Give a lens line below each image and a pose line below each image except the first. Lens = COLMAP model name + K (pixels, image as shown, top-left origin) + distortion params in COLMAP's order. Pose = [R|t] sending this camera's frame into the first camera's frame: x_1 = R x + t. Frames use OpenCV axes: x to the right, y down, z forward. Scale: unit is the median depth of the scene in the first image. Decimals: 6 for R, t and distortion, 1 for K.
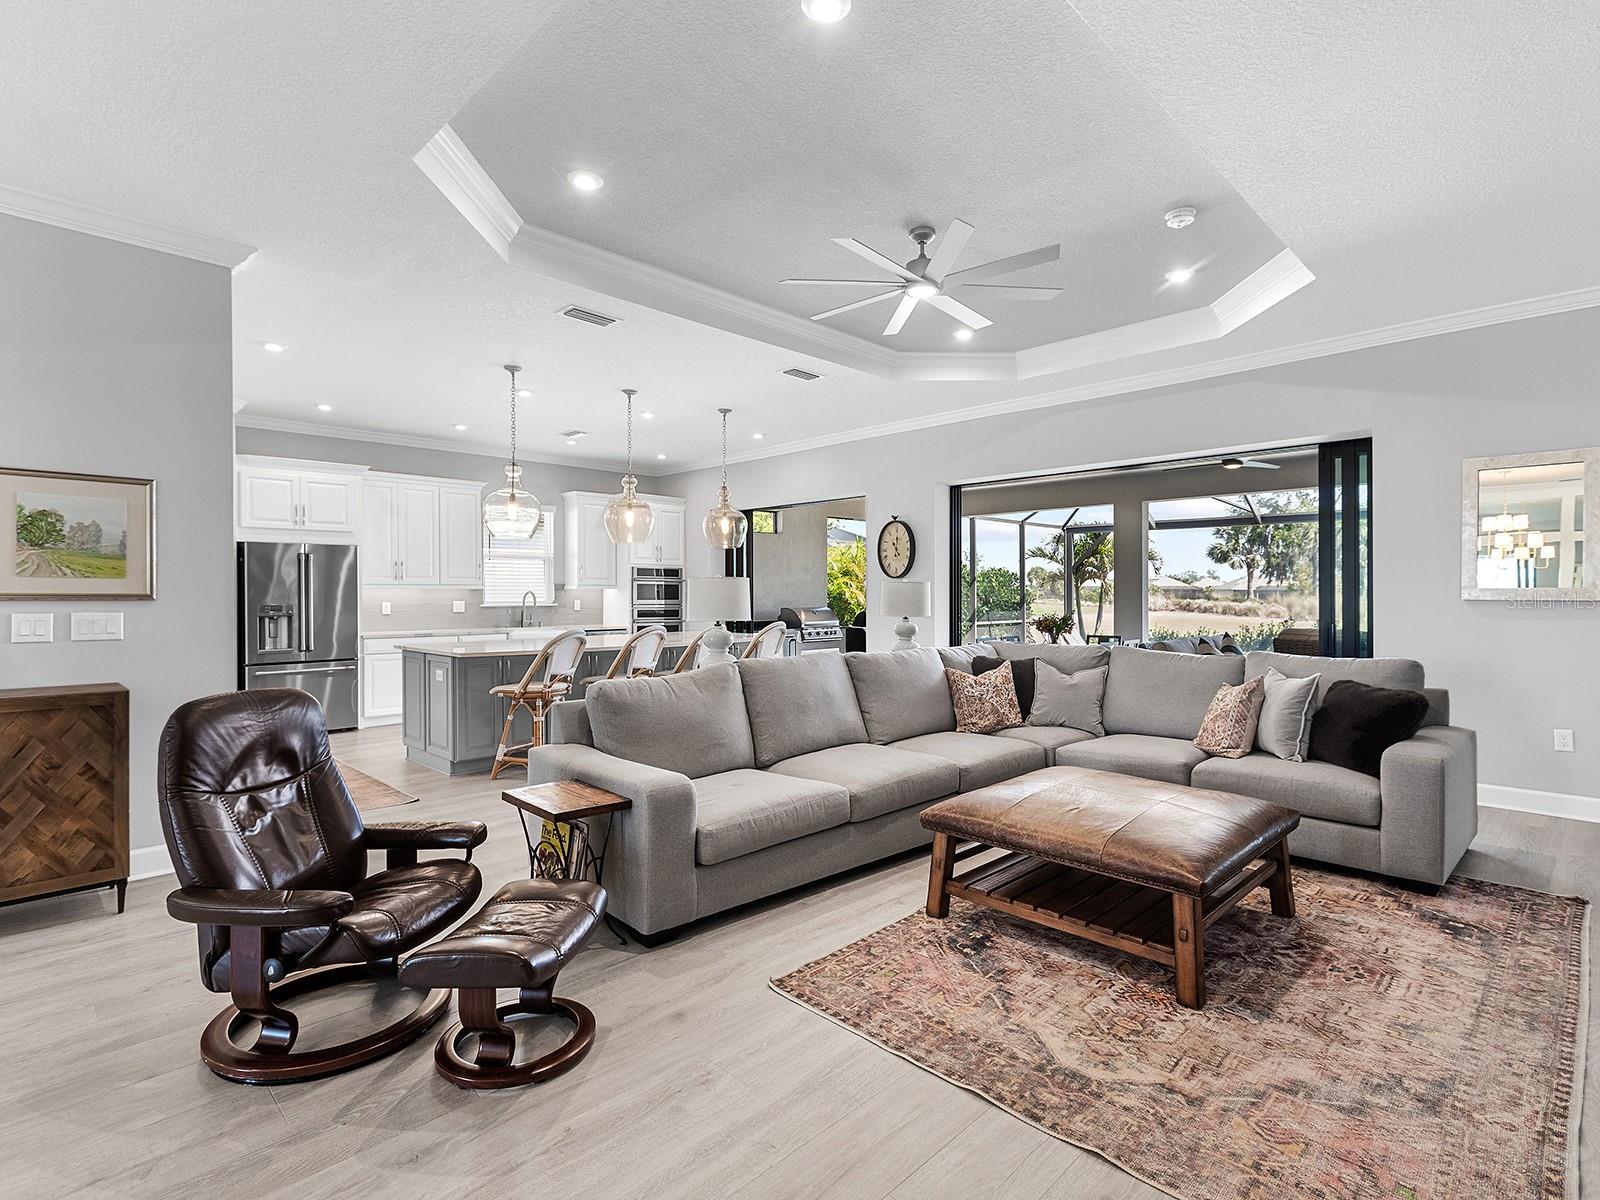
lens RADIAL K [[793.1, 0, 800.0], [0, 793.1, 600.0], [0, 0, 1]] dist [0.002350, -0.001083]
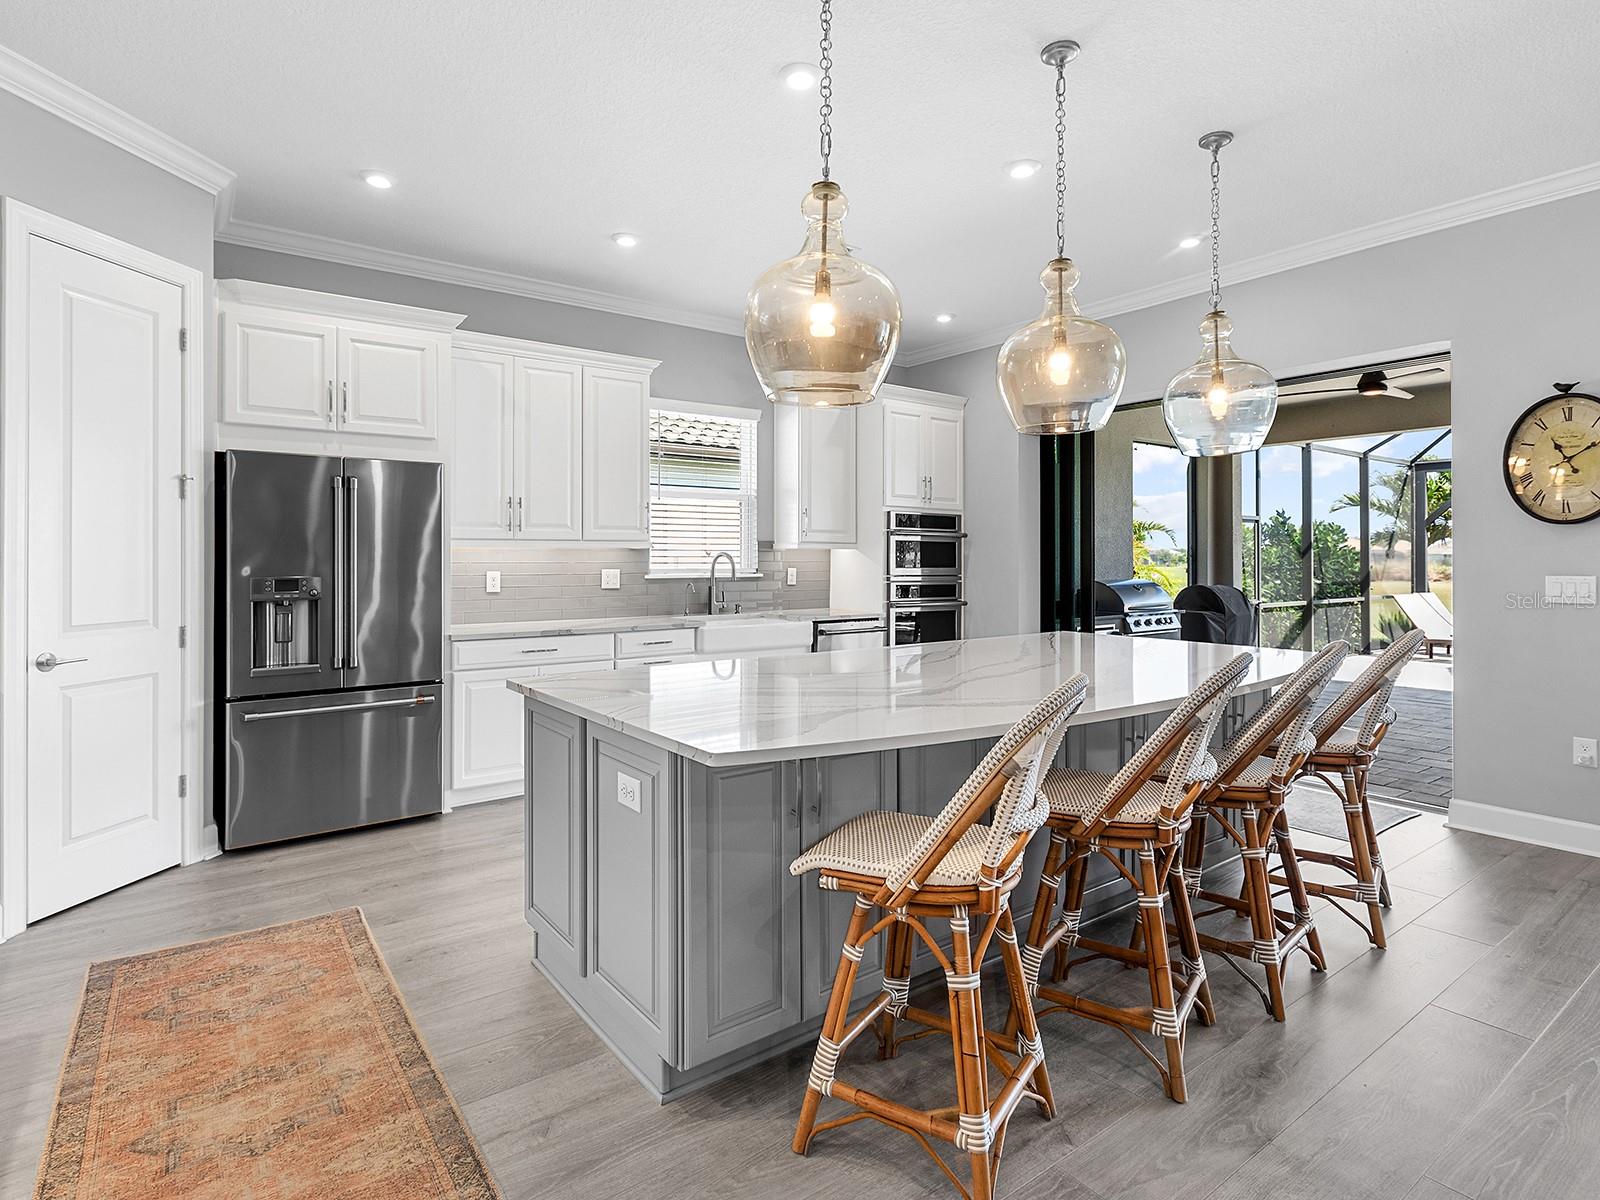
lens RADIAL K [[834.8, 0, 779.5], [0, 834.8, 572.9], [0, 0, 1]] dist [-0.002767, -0.000449]
pose [[0.987733, 0.006994, -0.155993, -0.194696], [-0.005232, 0.999918, 0.011700, -0.003229], [0.156062, -0.010740, 0.987689, 0.380394]]
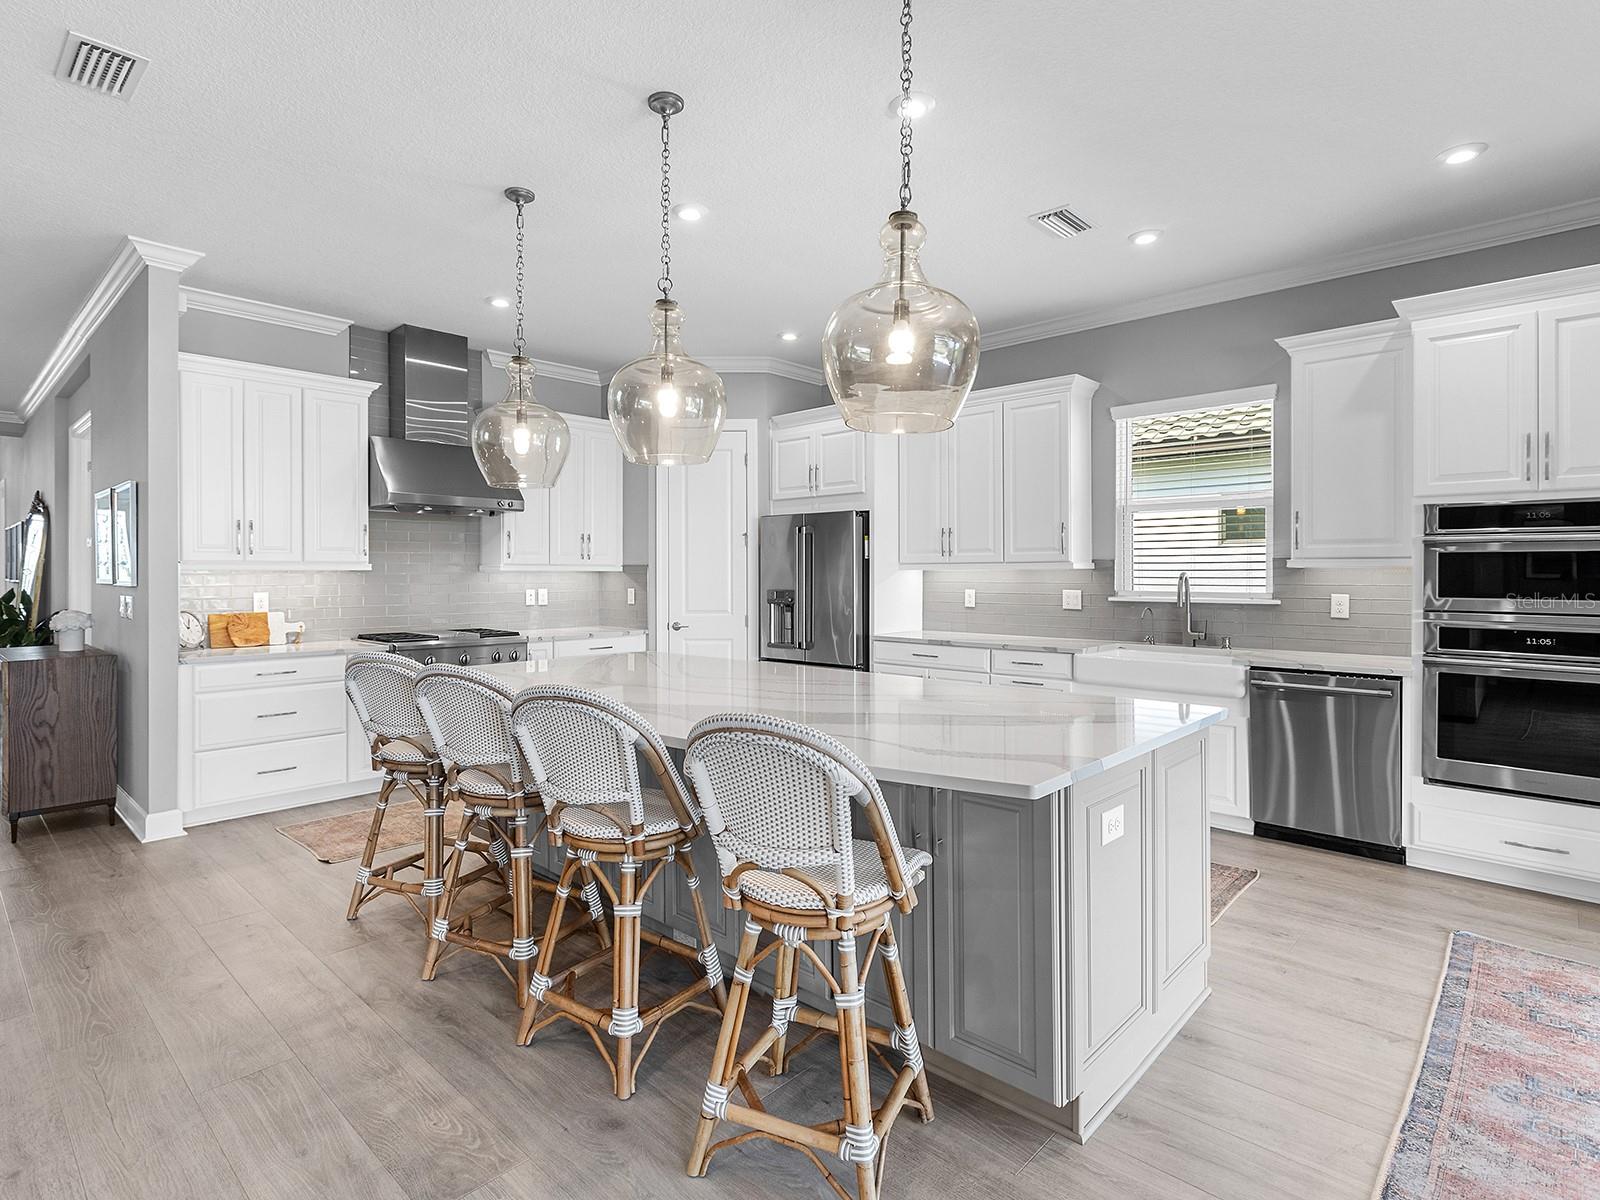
lens RADIAL K [[834.8, 0, 779.5], [0, 834.8, 572.9], [0, 0, 1]] dist [-0.002767, -0.000449]
pose [[0.035747, -0.000402, -0.999361, 0.154700], [-0.008502, 0.999964, -0.000707, -0.007912], [0.999325, 0.008522, 0.035743, 0.696370]]
